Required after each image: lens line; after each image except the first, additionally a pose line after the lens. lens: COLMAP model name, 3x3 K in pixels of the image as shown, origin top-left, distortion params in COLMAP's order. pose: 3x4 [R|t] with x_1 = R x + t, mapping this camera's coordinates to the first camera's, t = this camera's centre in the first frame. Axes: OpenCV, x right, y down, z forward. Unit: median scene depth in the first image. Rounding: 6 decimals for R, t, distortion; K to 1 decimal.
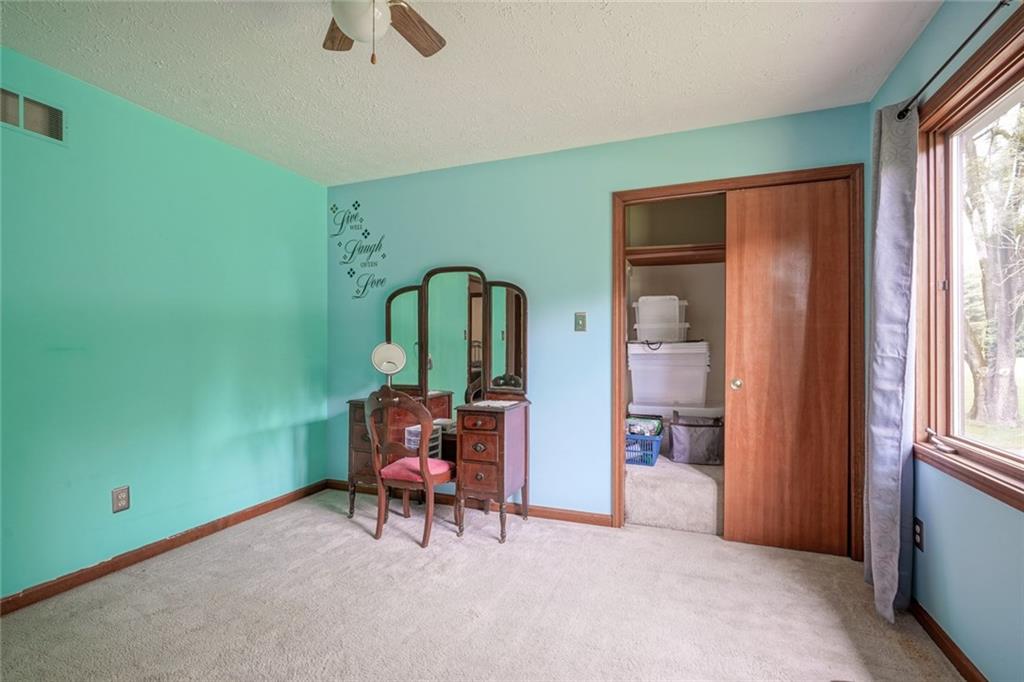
lens RADIAL K [[470.4, 0, 503.5], [0, 470.4, 343.9], [0, 0, 1]] dist [-0.003679, 0.000287]
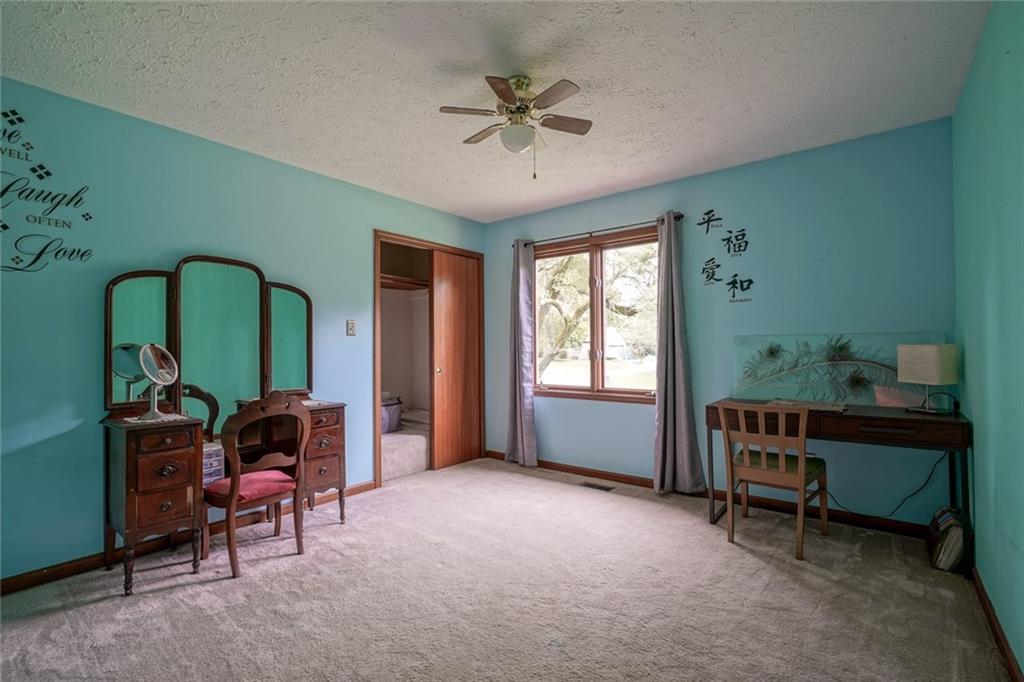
lens RADIAL K [[470.4, 0, 503.5], [0, 470.4, 343.9], [0, 0, 1]] dist [-0.003679, 0.000287]
pose [[0.297713, 0.006919, 0.954630, -0.913773], [0.004210, 0.999954, -0.008560, 0.006194], [-0.954646, 0.006568, 0.297671, 0.287007]]
